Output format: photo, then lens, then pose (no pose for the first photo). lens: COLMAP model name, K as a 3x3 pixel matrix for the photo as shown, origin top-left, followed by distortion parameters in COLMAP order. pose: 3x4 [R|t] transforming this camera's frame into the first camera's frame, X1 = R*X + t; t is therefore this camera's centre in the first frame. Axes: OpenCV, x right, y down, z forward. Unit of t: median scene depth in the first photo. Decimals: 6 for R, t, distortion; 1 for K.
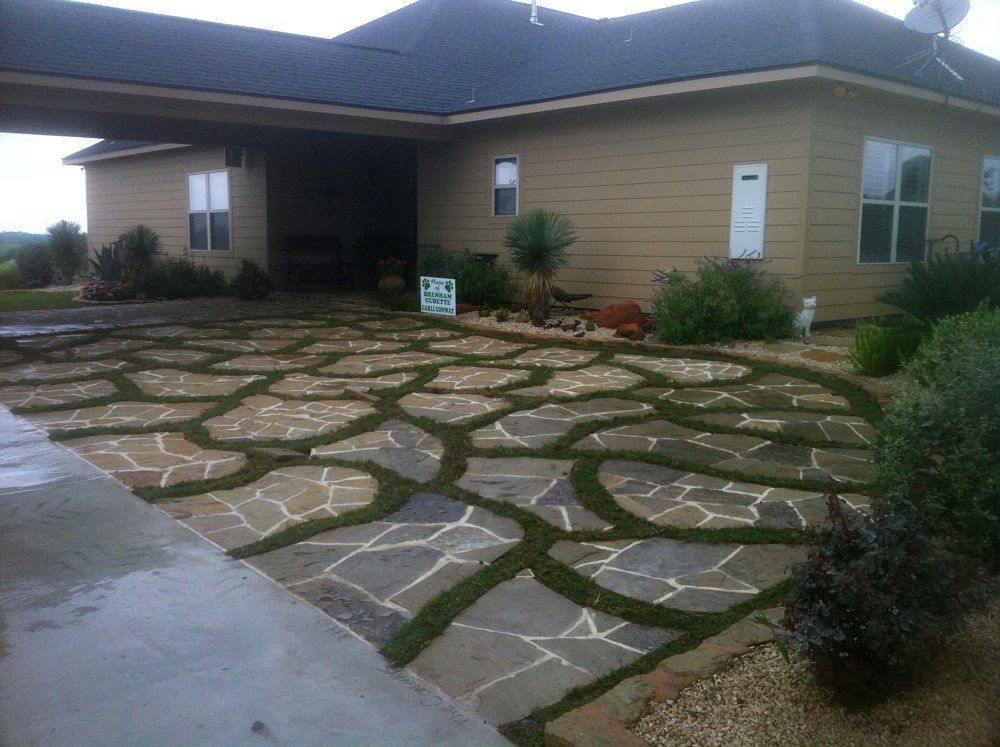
lens RADIAL K [[900.1, 0, 486.0], [0, 900.1, 369.8], [0, 0, 1]] dist [0.128781, -0.359377]
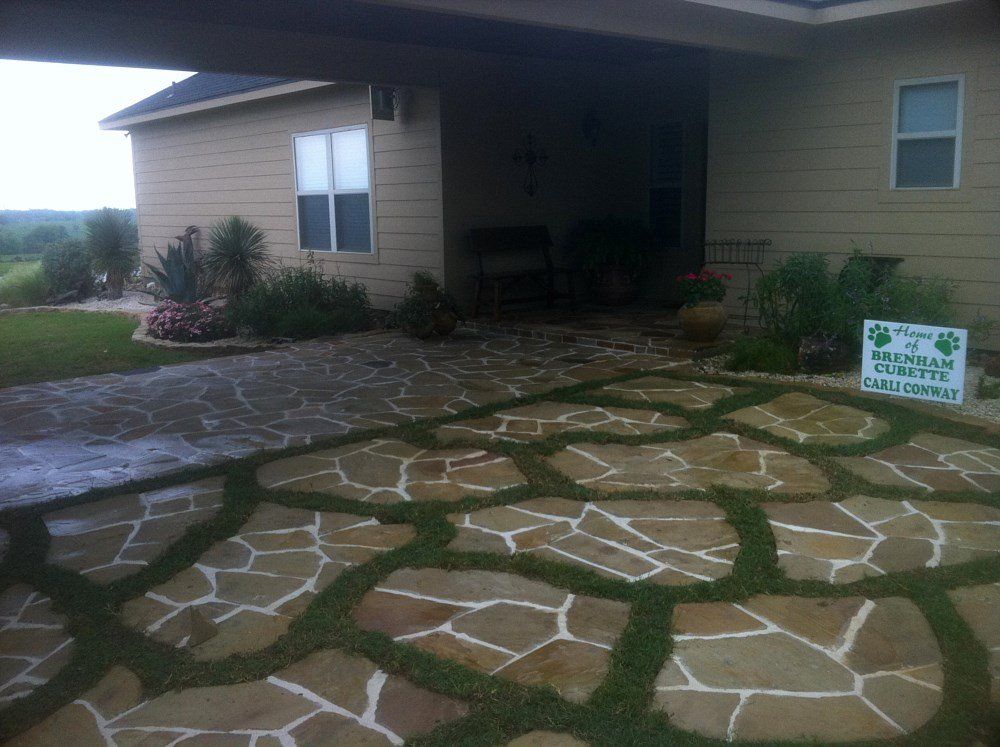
lens RADIAL K [[900.1, 0, 486.0], [0, 900.1, 369.8], [0, 0, 1]] dist [0.128781, -0.359377]
pose [[0.999371, -0.026983, -0.023021, -0.199317], [0.027935, 0.998723, 0.042102, -0.076839], [0.021856, -0.042718, 0.998848, 0.373938]]
